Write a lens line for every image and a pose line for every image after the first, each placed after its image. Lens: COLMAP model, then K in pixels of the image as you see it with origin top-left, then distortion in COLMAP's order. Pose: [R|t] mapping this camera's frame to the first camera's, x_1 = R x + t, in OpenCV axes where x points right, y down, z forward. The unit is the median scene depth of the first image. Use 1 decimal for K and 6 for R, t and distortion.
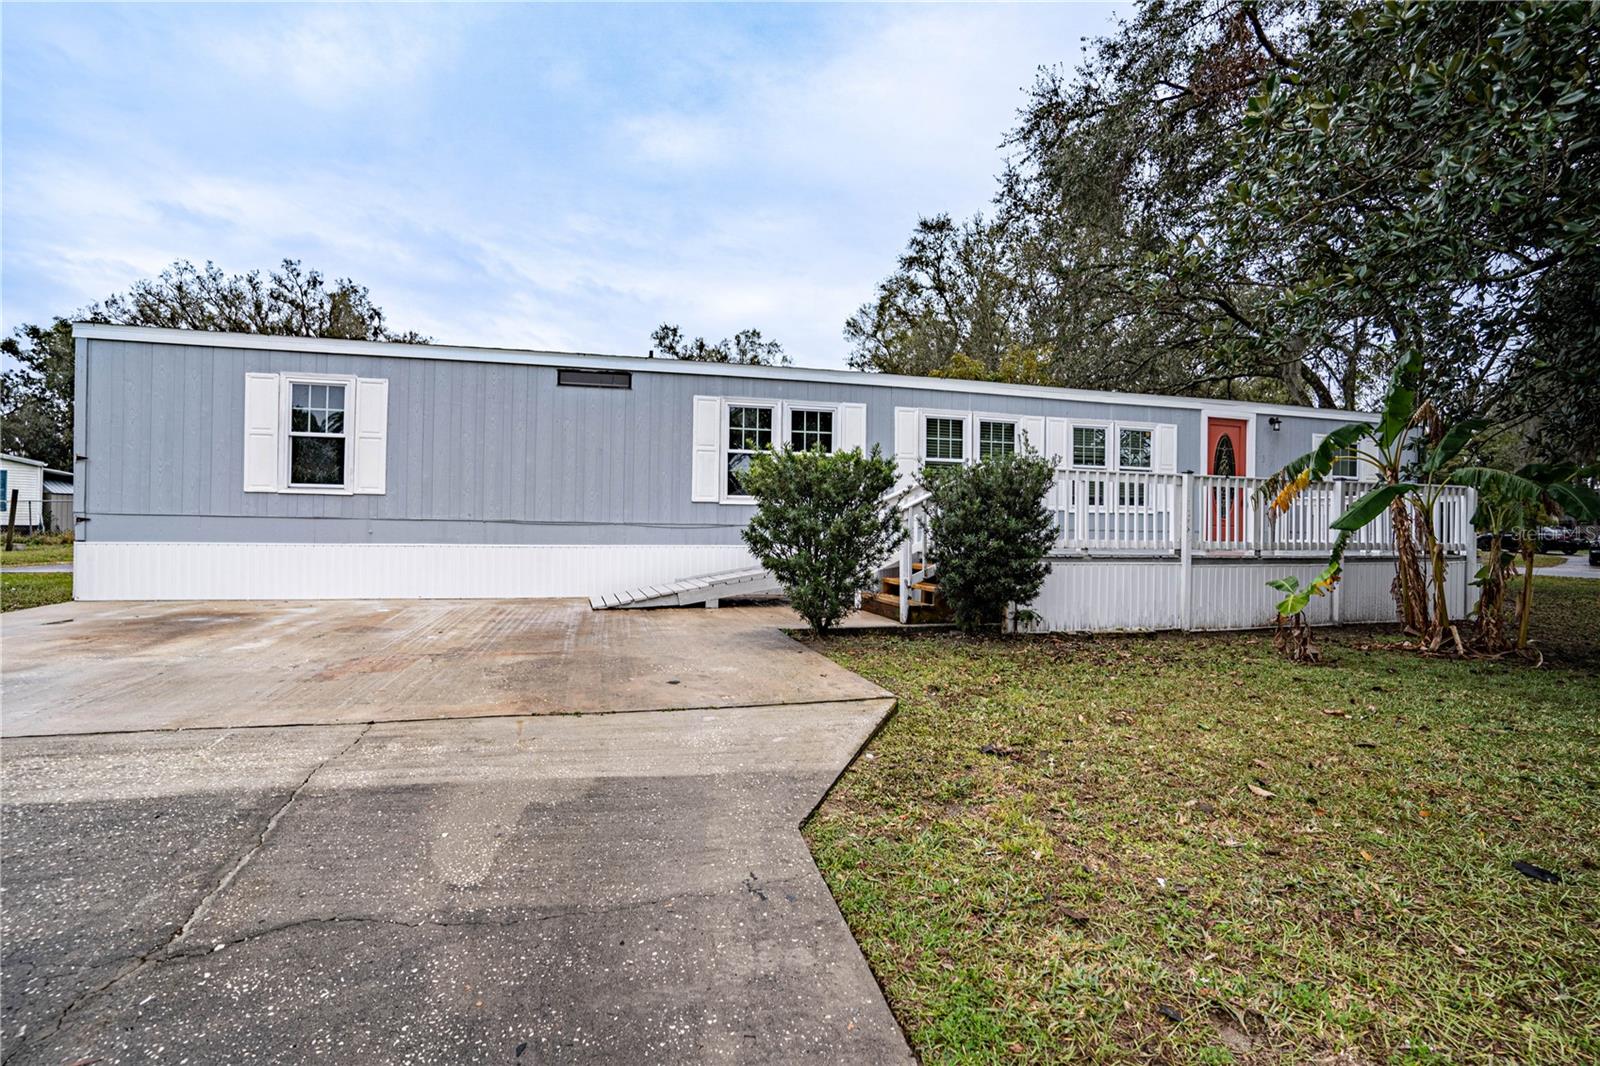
lens RADIAL K [[760.1, 0, 802.8], [0, 760.1, 529.9], [0, 0, 1]] dist [-0.031202, 0.001947]
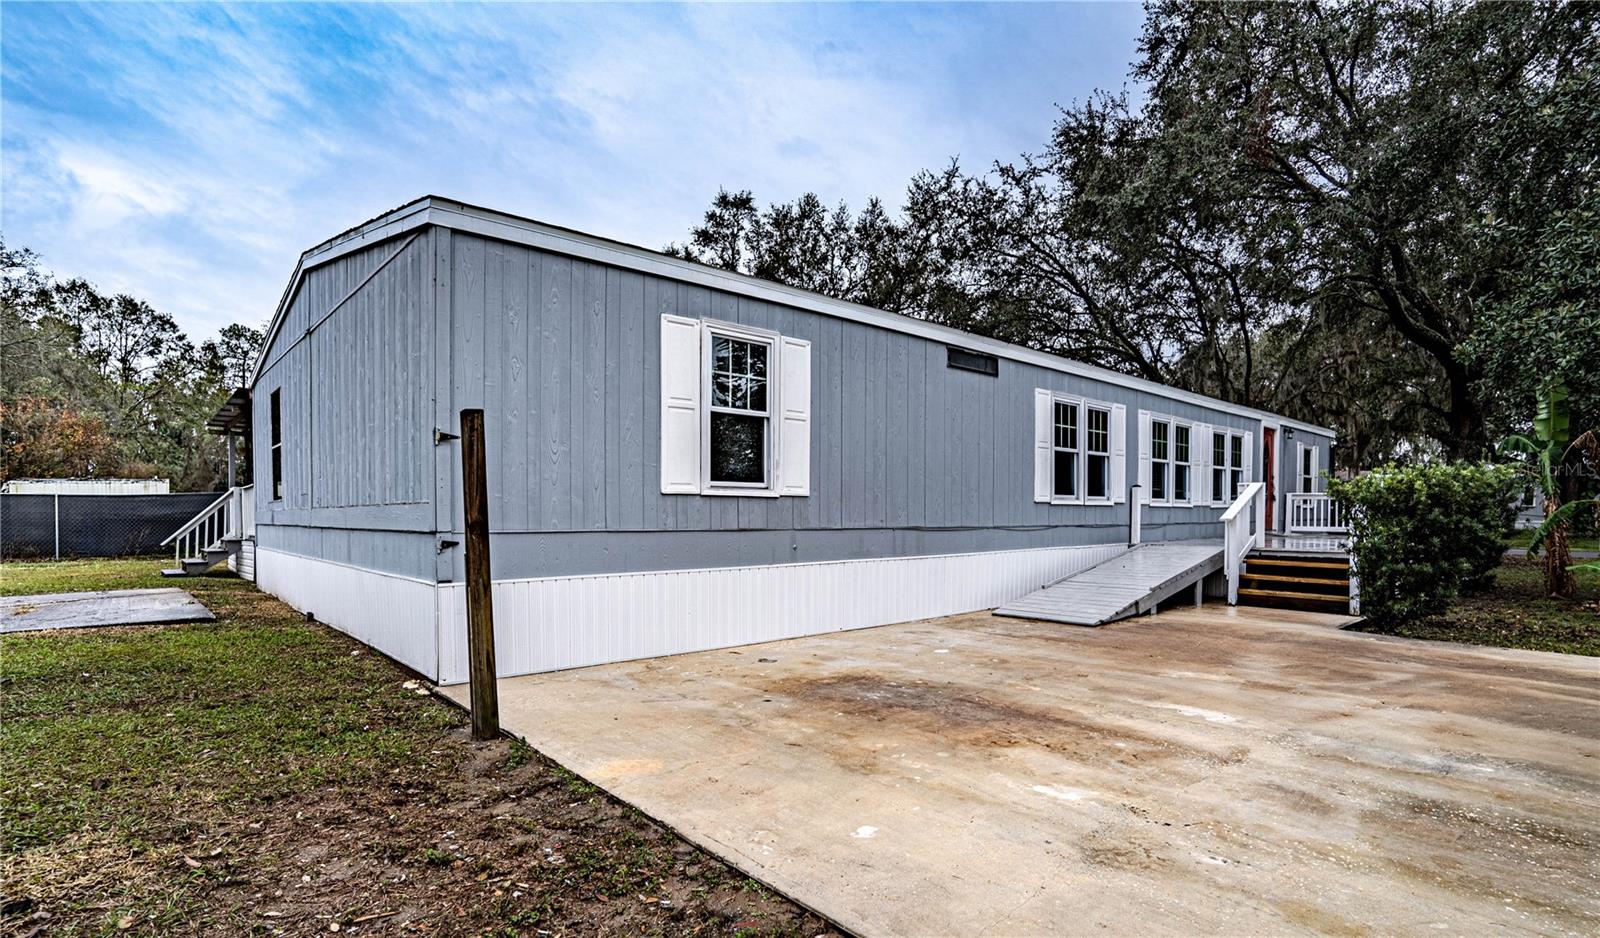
lens RADIAL K [[781.7, 0, 838.0], [0, 781.7, 536.1], [0, 0, 1]] dist [-0.024921, 0.002141]
pose [[0.880580, -0.026000, 0.473184, -0.840129], [0.014291, 0.999497, 0.028325, -0.027351], [-0.473682, -0.018181, 0.880508, 0.281793]]
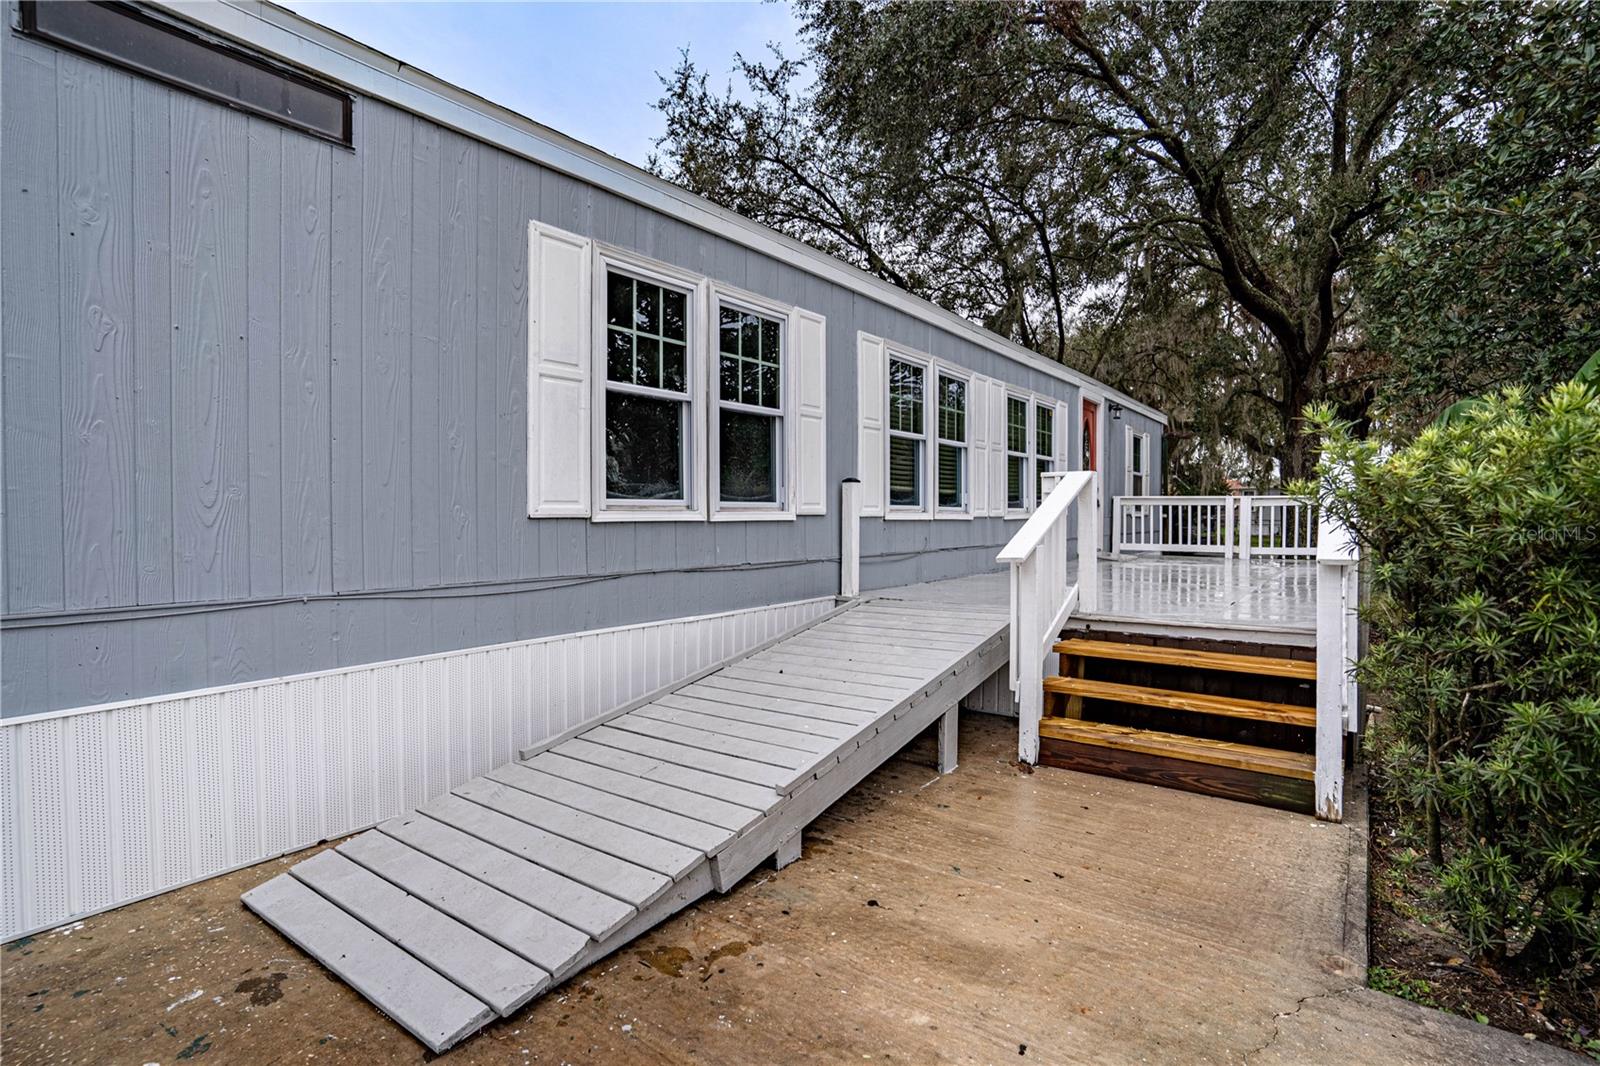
lens RADIAL K [[791.7, 0, 791.0], [0, 791.7, 530.6], [0, 0, 1]] dist [-0.060121, 0.021357]
pose [[0.798423, -0.025219, 0.601569, -0.278340], [0.017796, 0.999674, 0.018289, -0.037353], [-0.601834, -0.003897, 0.798612, 0.658140]]
